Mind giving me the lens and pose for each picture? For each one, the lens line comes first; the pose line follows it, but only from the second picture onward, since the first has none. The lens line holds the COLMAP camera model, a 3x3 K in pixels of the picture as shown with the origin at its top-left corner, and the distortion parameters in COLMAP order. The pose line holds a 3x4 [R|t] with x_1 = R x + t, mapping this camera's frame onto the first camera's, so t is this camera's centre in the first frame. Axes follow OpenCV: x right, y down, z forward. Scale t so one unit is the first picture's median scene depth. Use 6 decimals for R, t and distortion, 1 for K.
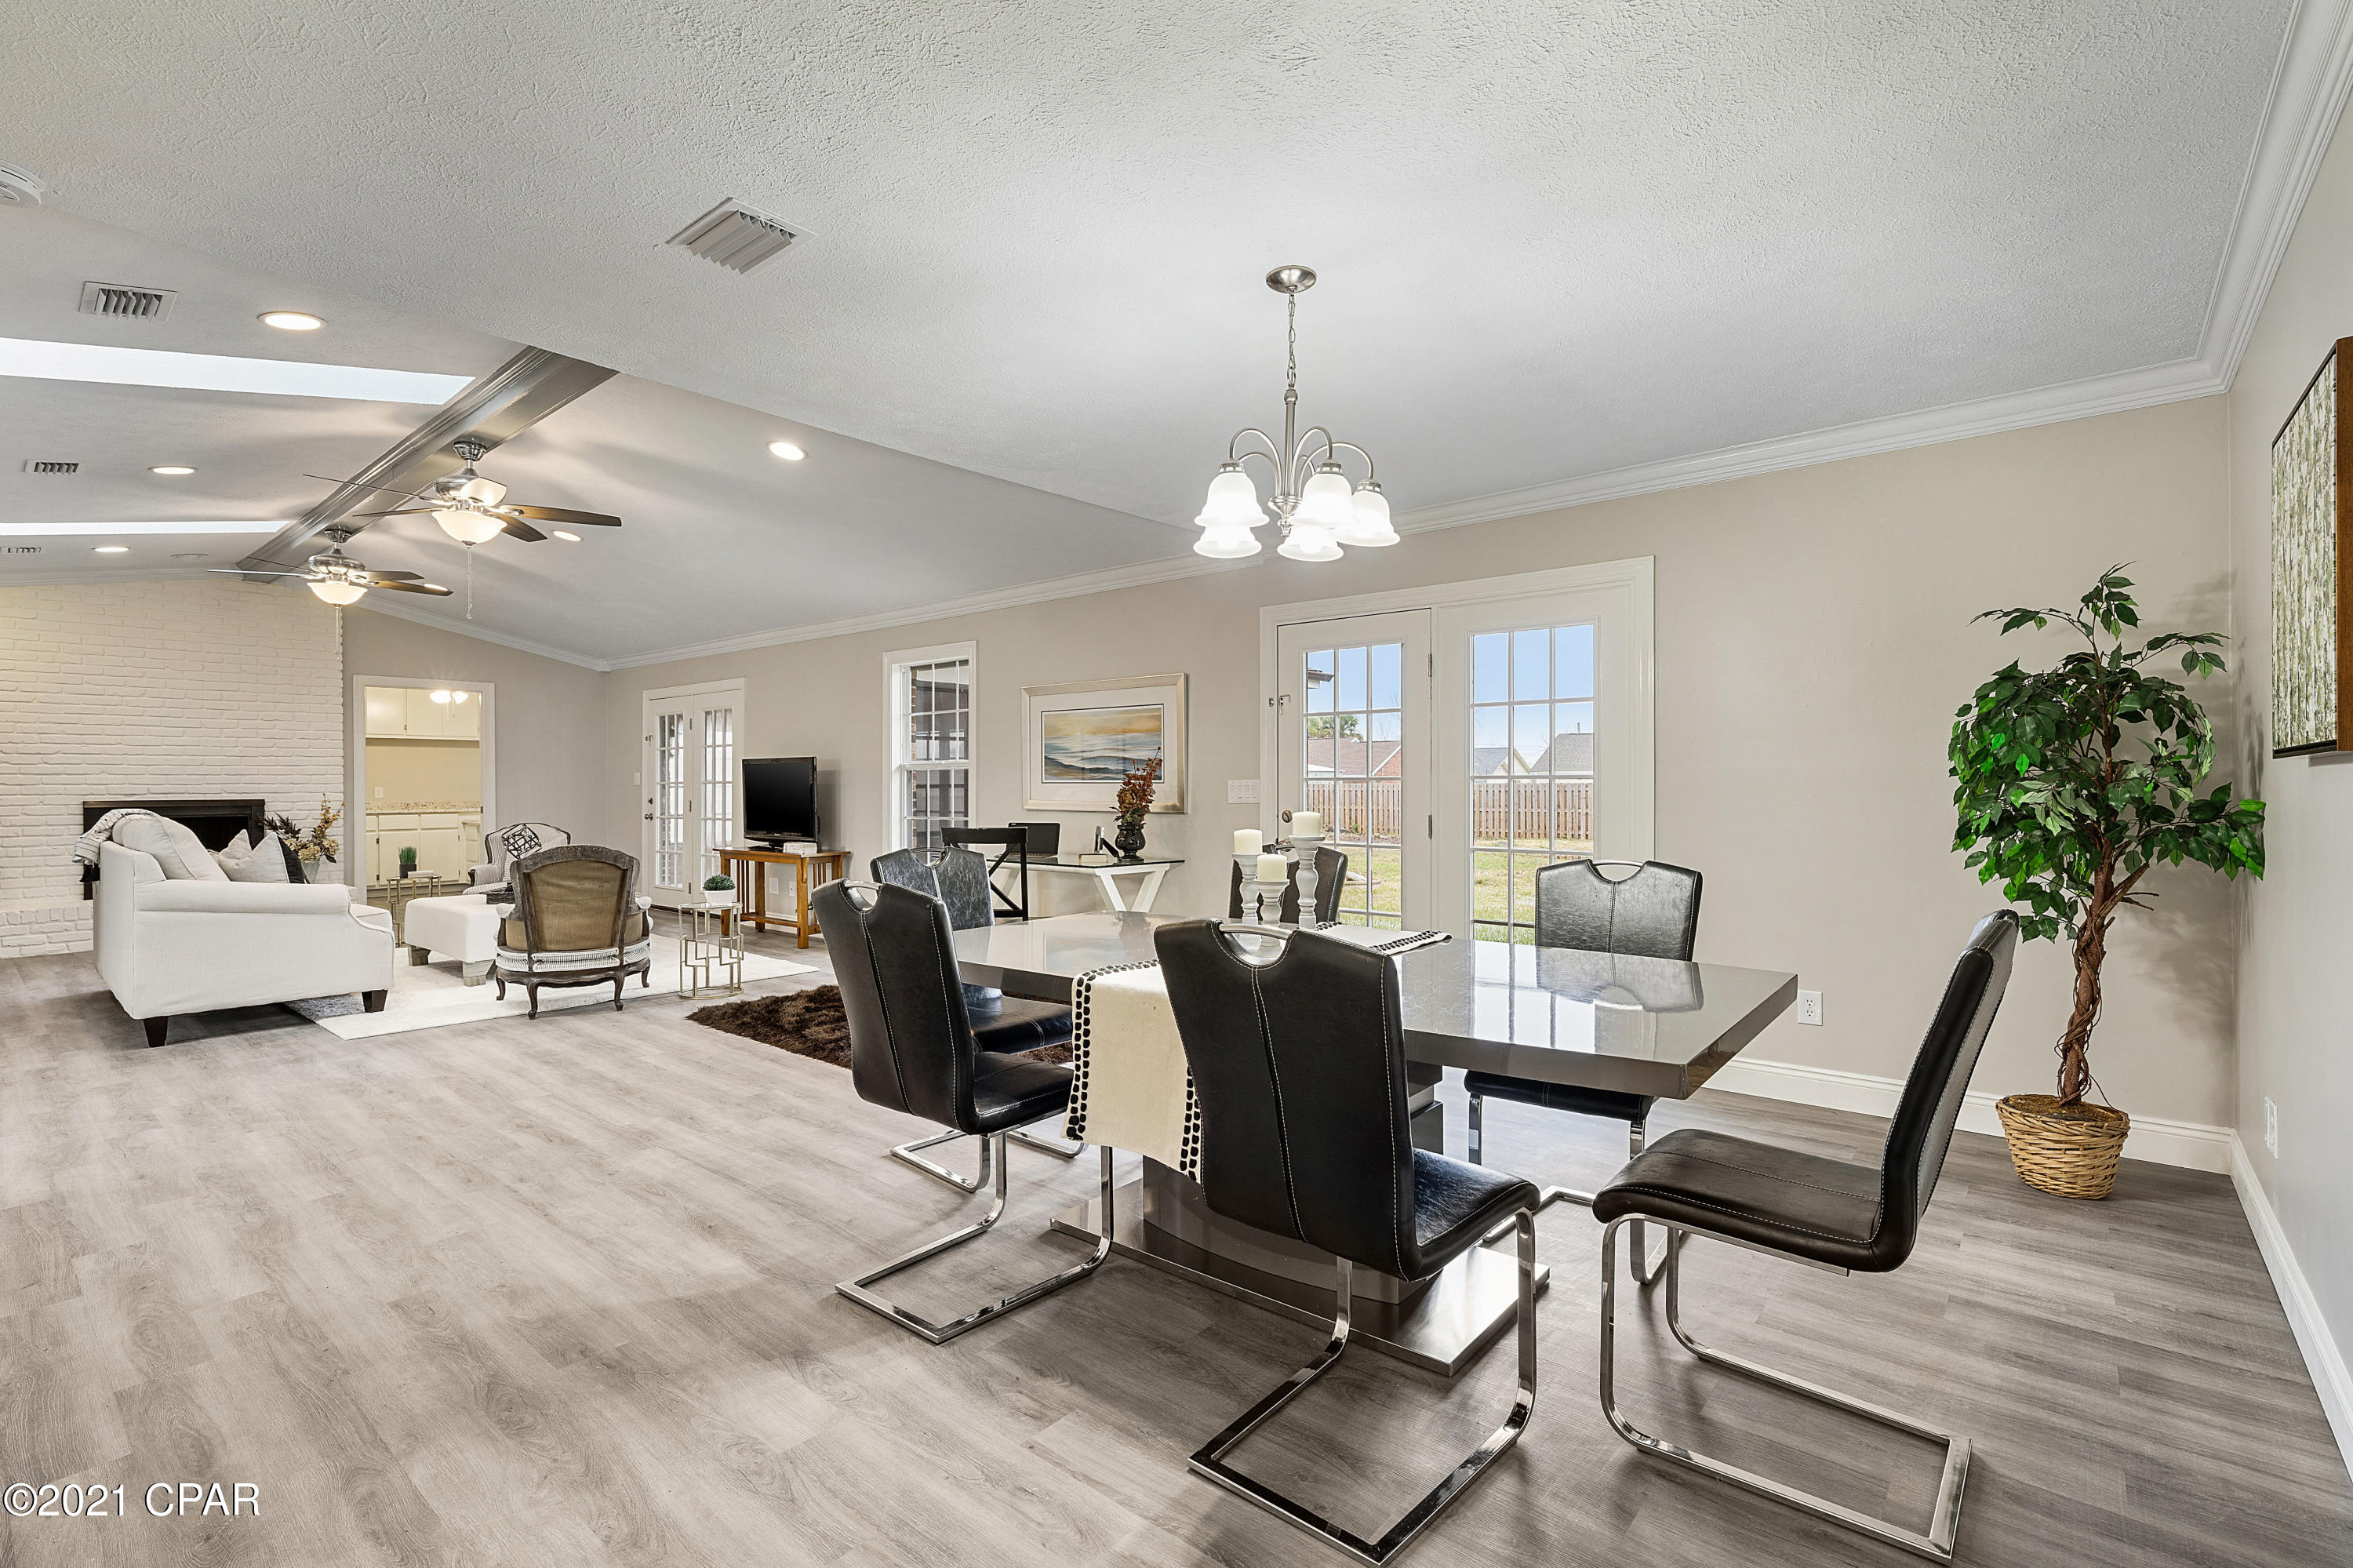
lens RADIAL K [[1041.4, 0, 1170.2], [0, 1041.4, 787.7], [0, 0, 1]] dist [-0.008027, 0.003184]
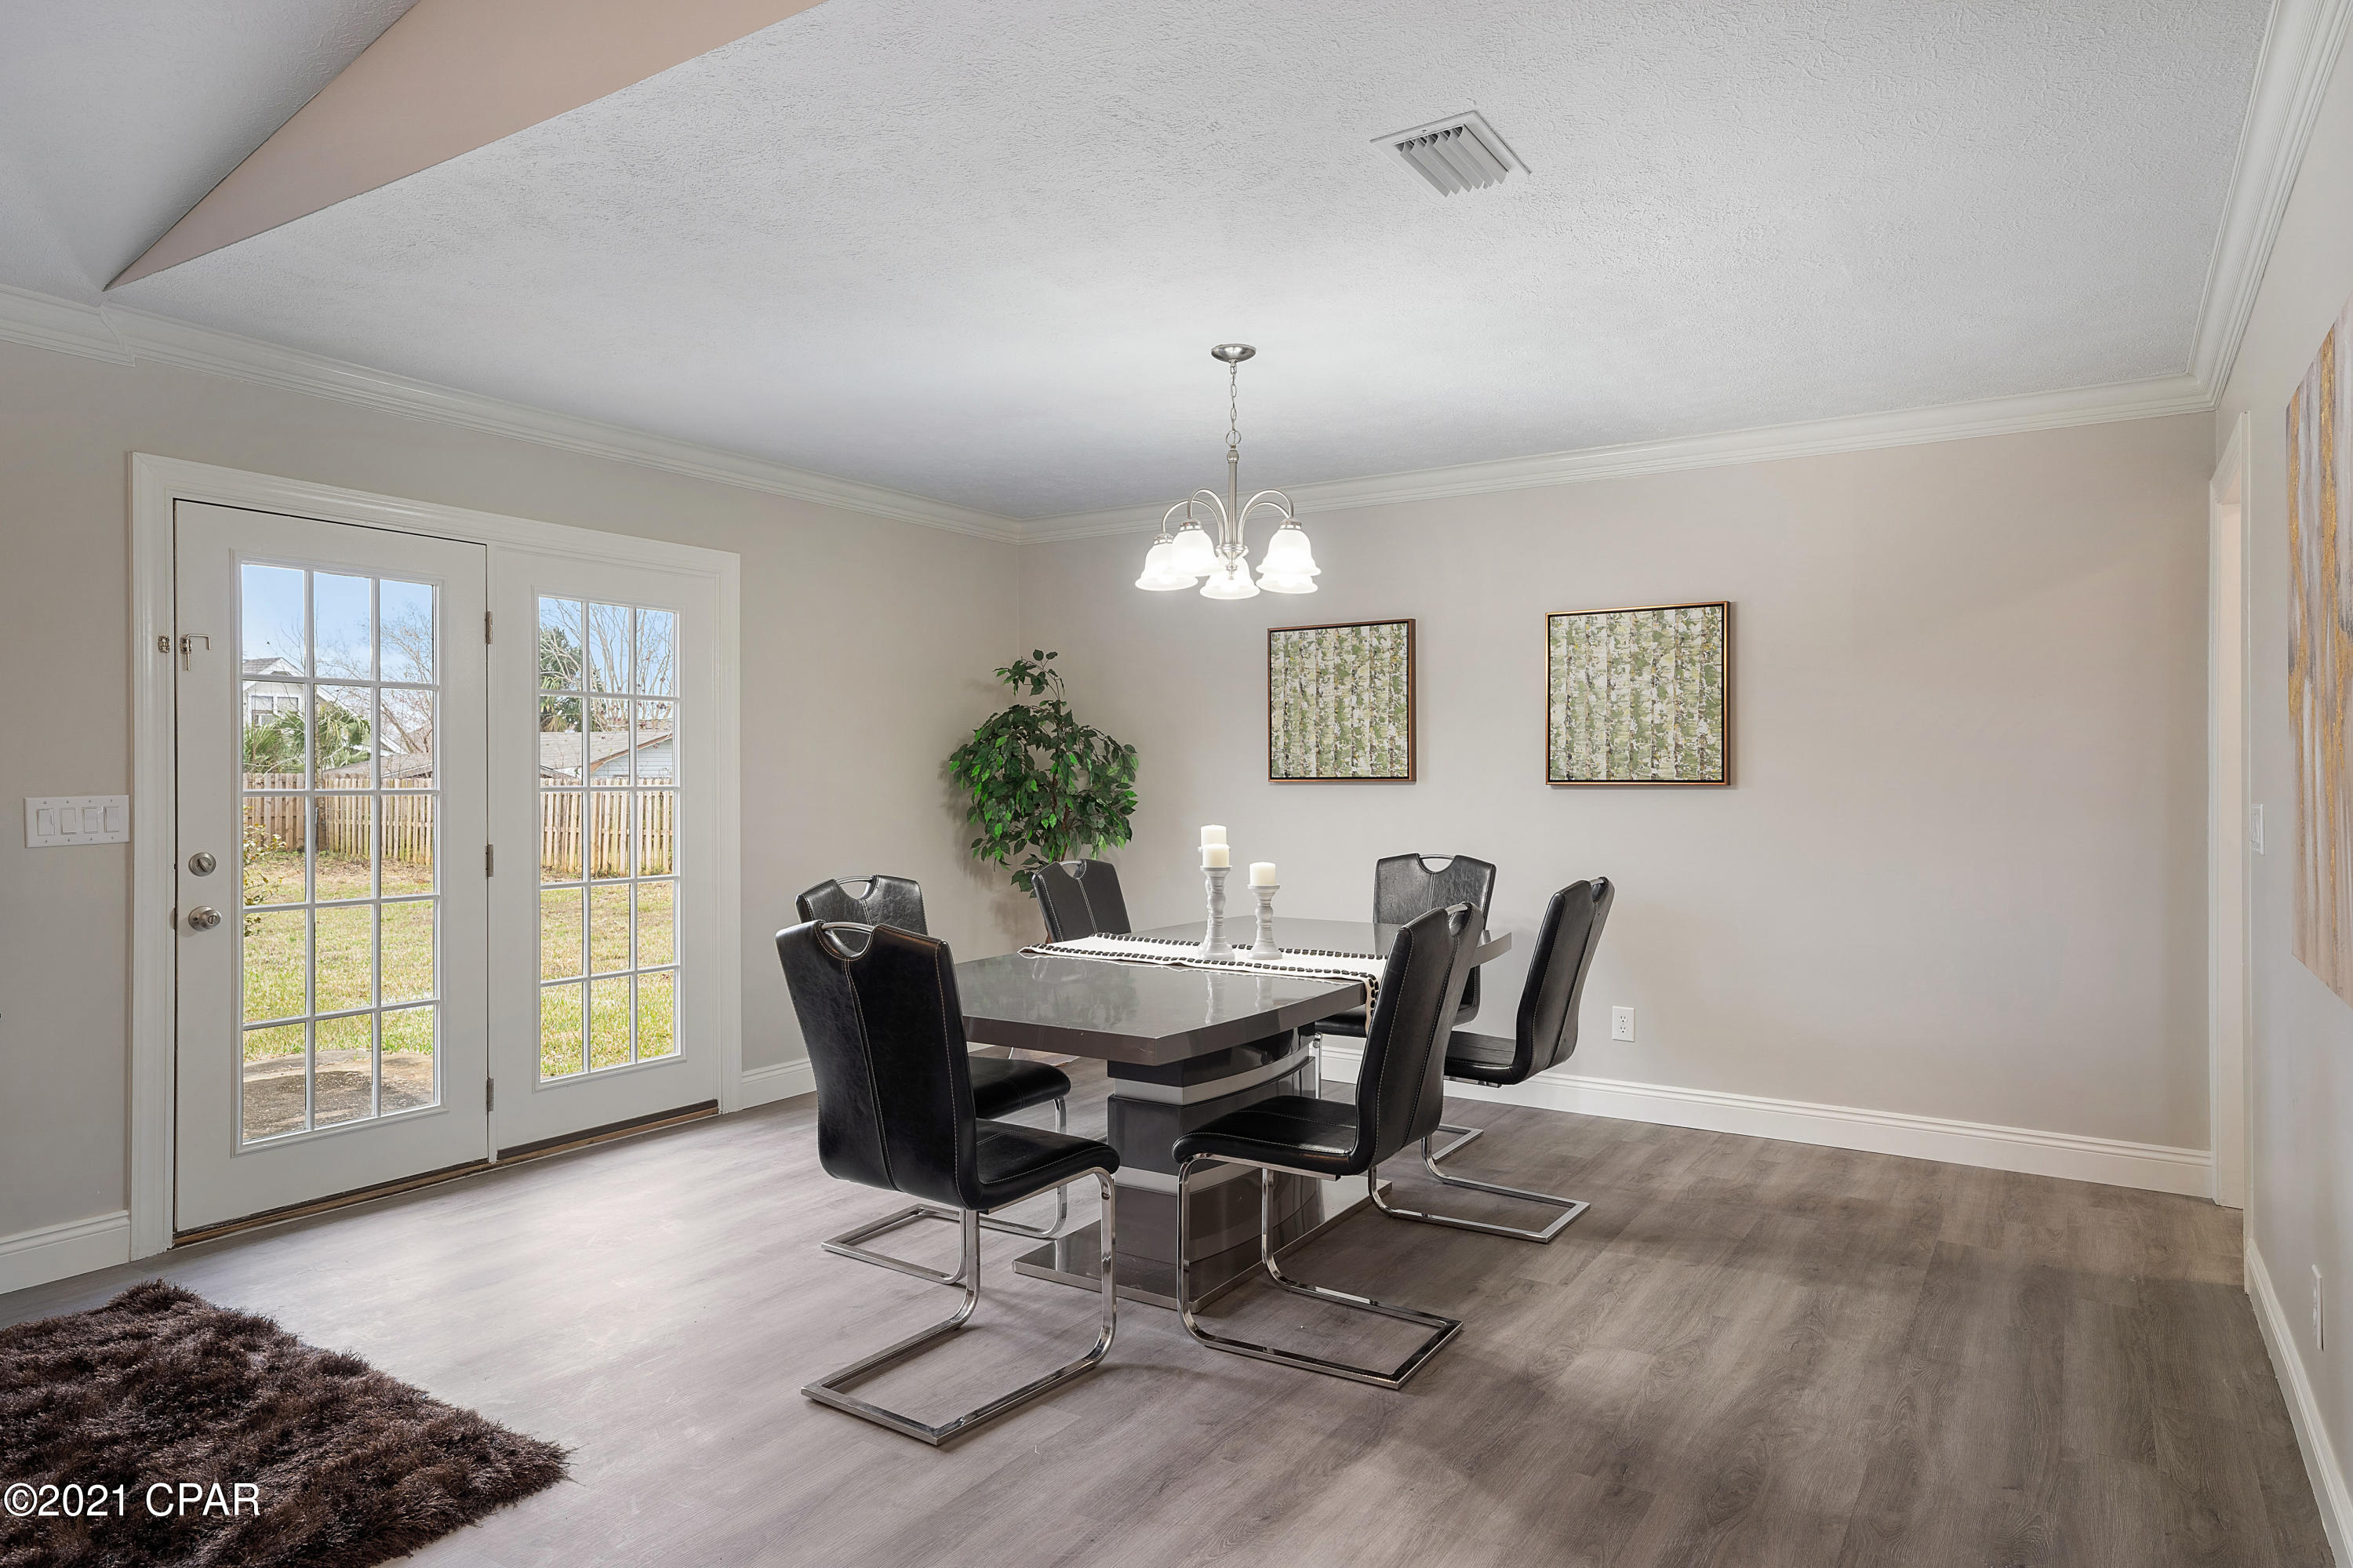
lens RADIAL K [[1405.9, 0, 1172.2], [0, 1405.9, 782.5], [0, 0, 1]] dist [0.017954, 0.005980]
pose [[-0.117969, -0.002056, 0.993015, -0.562701], [0.004472, 0.999987, 0.002602, -0.011273], [-0.993007, 0.004748, -0.117958, 0.505526]]
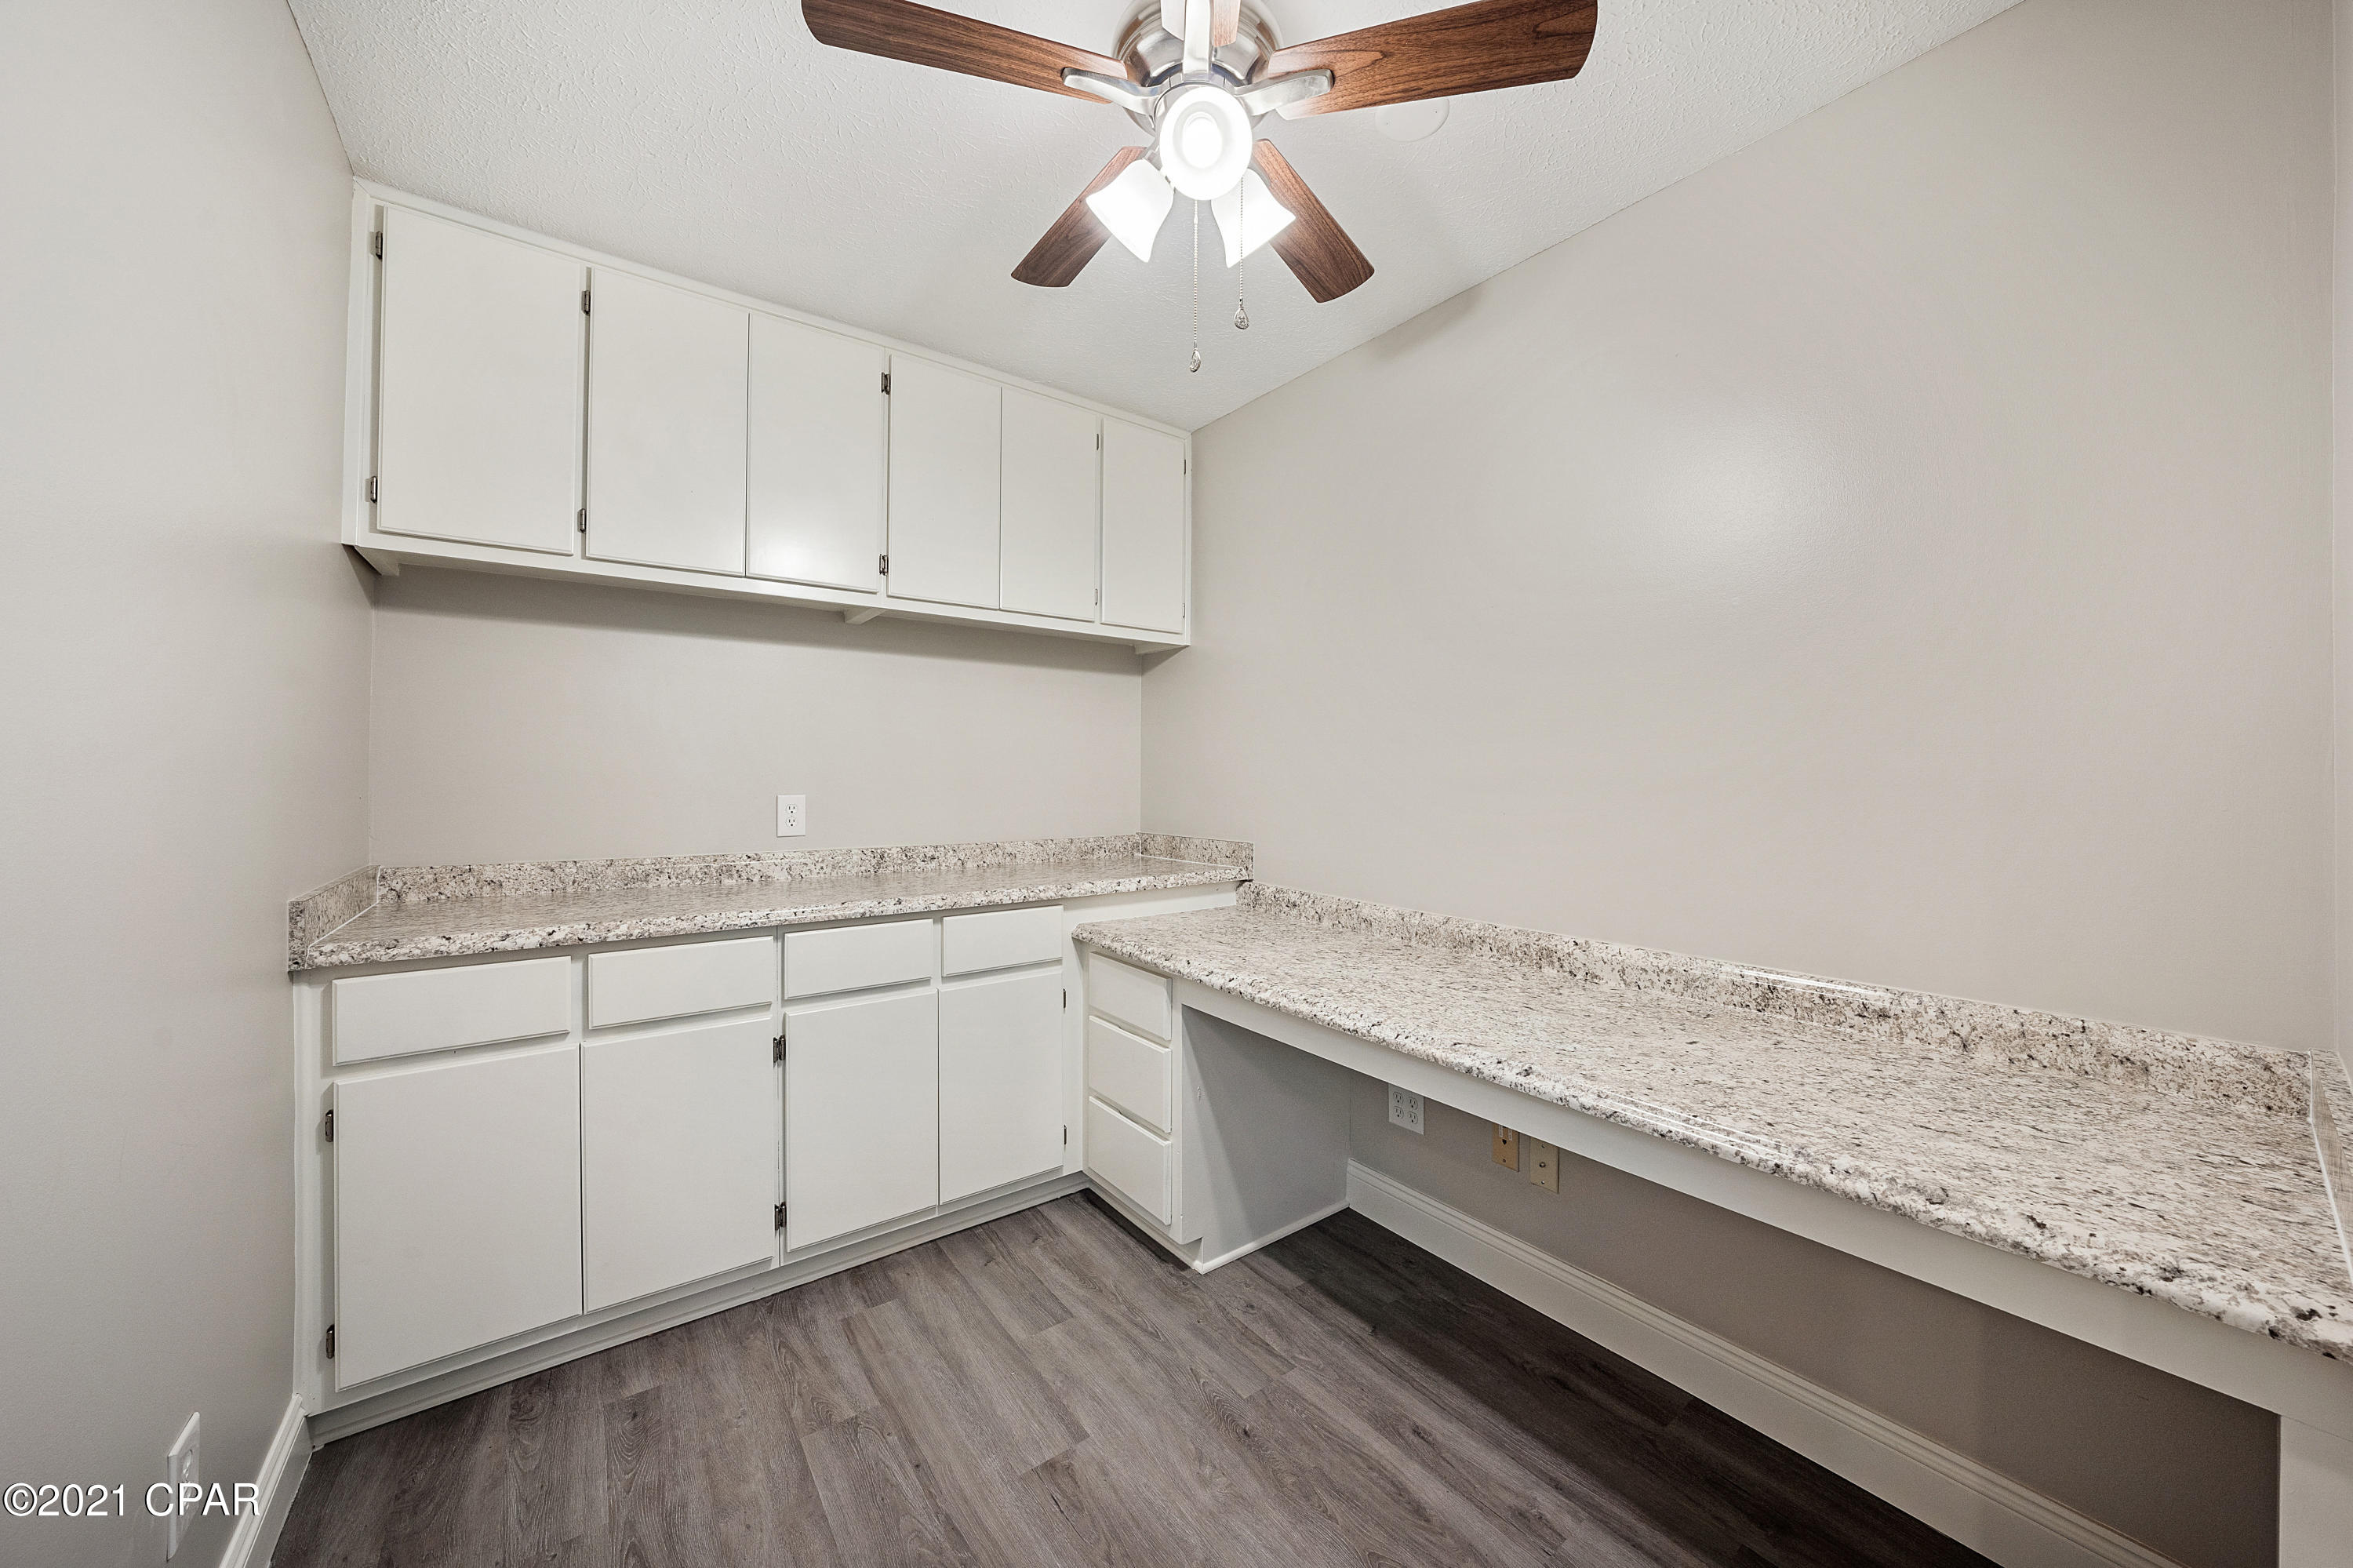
lens RADIAL K [[812.4, 0, 1162.1], [0, 812.4, 787.2], [0, 0, 1]] dist [-0.012104, 0.000796]
pose [[0.968298, 0.008440, -0.249657, -1.125435], [-0.007842, 0.999964, 0.003390, -0.007949], [0.249676, -0.001325, 0.968328, 1.497081]]
